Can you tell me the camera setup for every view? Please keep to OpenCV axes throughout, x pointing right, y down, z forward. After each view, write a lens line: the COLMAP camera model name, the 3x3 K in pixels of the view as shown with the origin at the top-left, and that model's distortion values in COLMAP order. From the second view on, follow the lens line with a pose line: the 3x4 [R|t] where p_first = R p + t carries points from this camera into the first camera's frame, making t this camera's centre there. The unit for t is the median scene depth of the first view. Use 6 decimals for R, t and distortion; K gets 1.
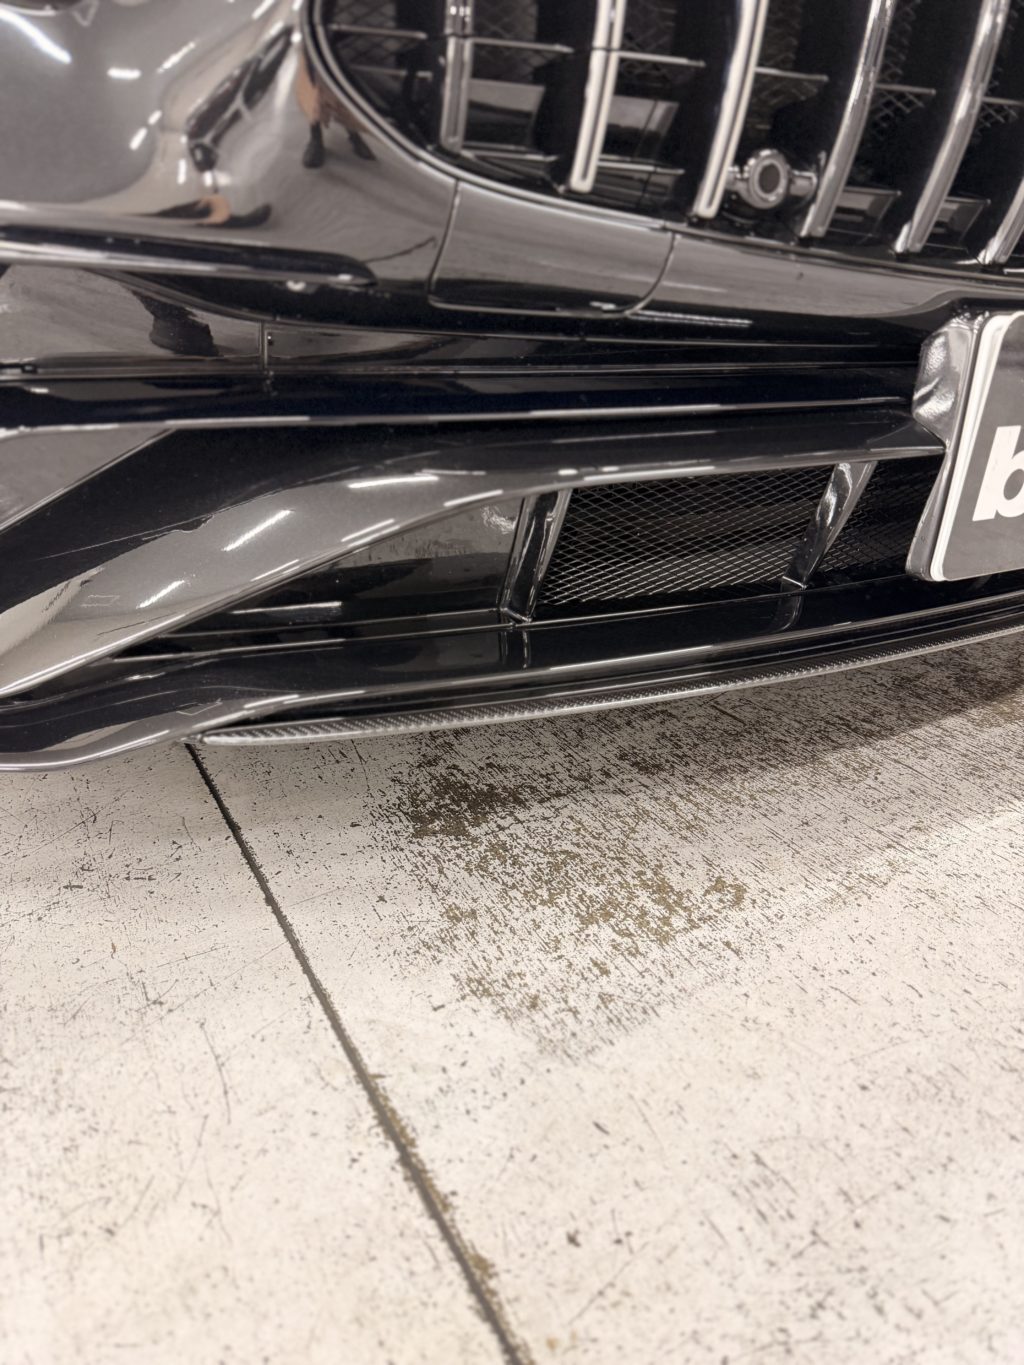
lens RADIAL K [[960.5, 0, 511.0], [0, 960.5, 661.6], [0, 0, 1]] dist [0.052184, -0.094459]
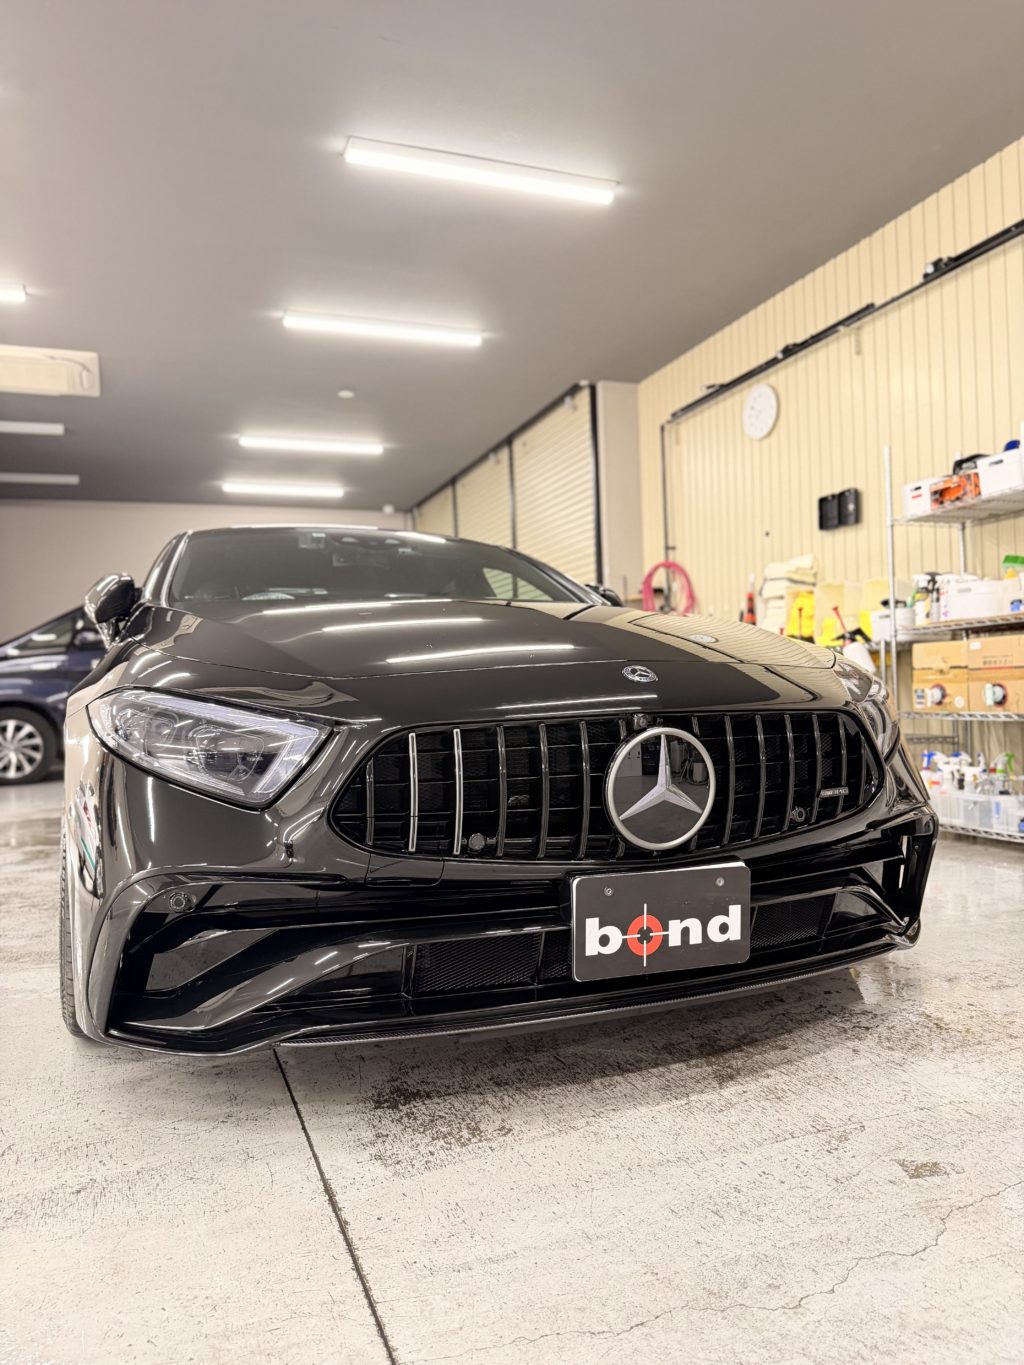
lens RADIAL K [[960.5, 0, 511.0], [0, 960.5, 661.6], [0, 0, 1]] dist [0.052184, -0.094459]
pose [[0.988080, -0.054778, -0.143863, 0.616486], [-0.010652, 0.907978, -0.418883, 0.190625], [0.153570, 0.415423, 0.896571, -1.421195]]
